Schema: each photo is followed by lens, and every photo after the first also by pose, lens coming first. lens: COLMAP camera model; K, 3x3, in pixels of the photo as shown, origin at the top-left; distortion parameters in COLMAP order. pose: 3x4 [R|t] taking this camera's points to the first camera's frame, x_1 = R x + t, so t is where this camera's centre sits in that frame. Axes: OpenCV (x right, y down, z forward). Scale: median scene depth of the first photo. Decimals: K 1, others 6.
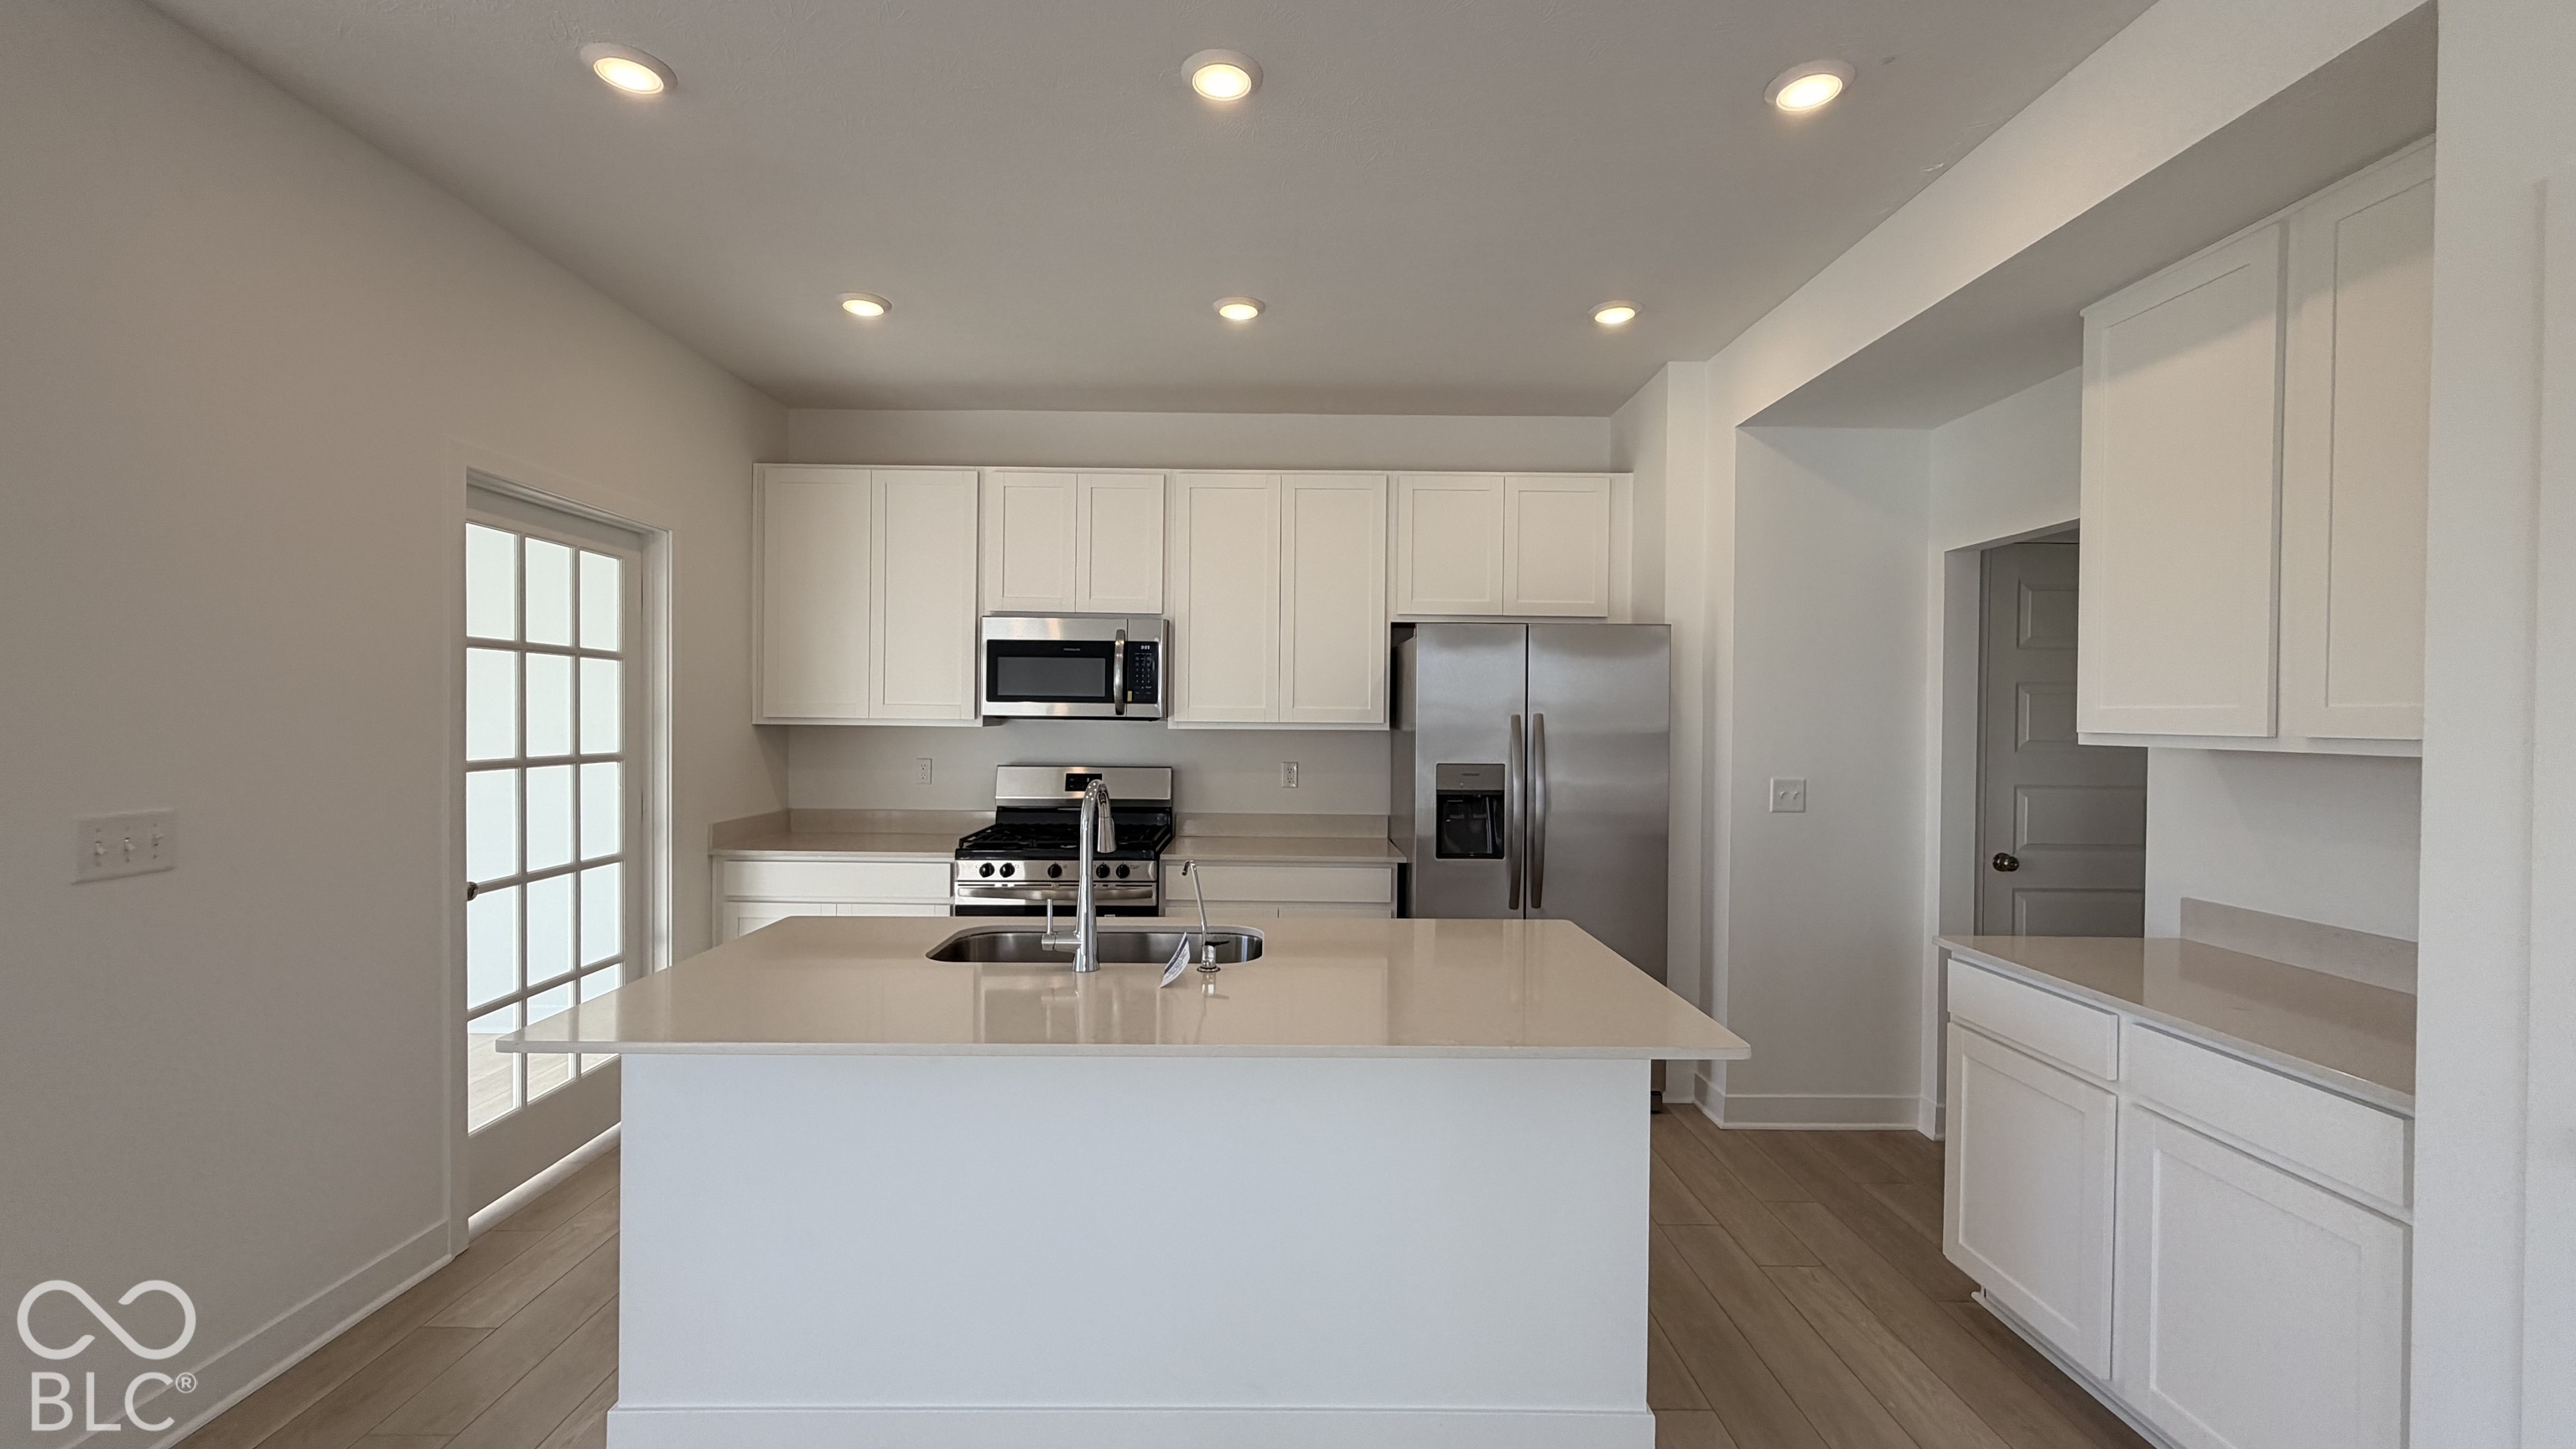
lens RADIAL K [[1034.4, 0, 1277.6], [0, 1034.4, 724.1], [0, 0, 1]] dist [0.002306, 0.000110]
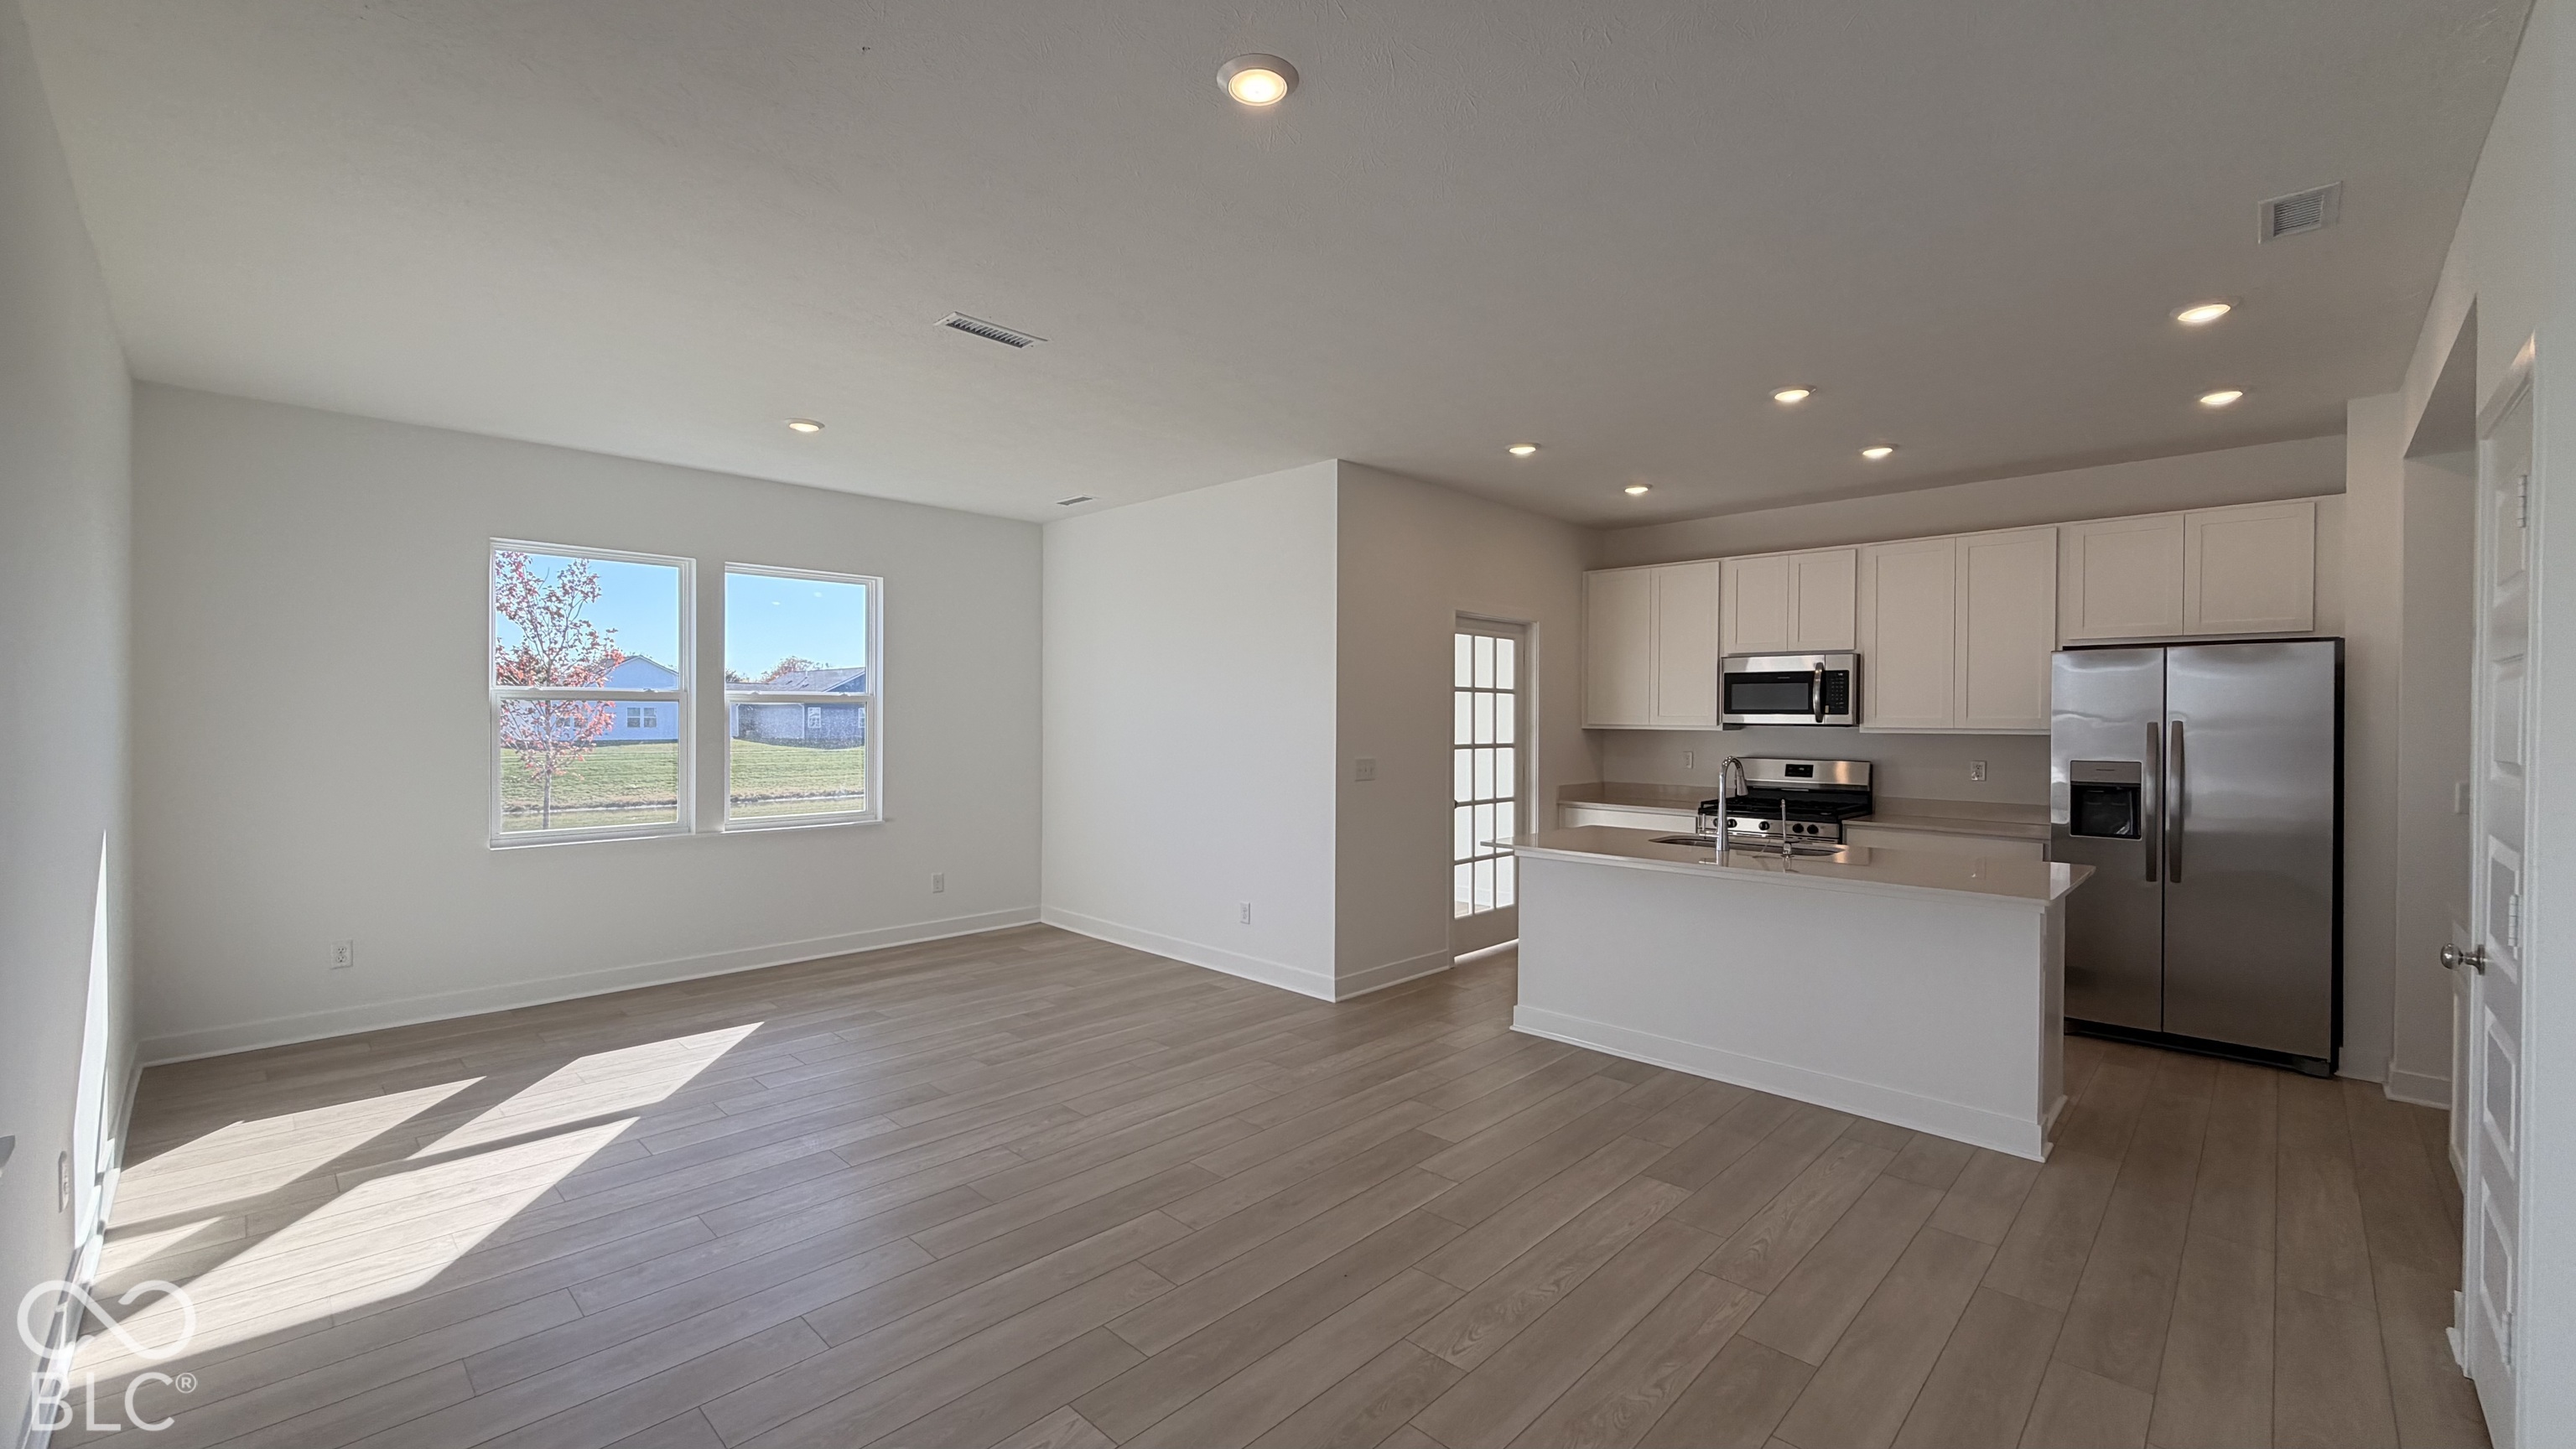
lens RADIAL K [[1034.4, 0, 1277.6], [0, 1034.4, 724.1], [0, 0, 1]] dist [0.002306, 0.000110]
pose [[0.711417, 0.000335, -0.702770, 0.351212], [-0.004964, 0.999977, -0.004548, 0.003742], [0.702753, 0.006724, 0.711402, -0.590683]]
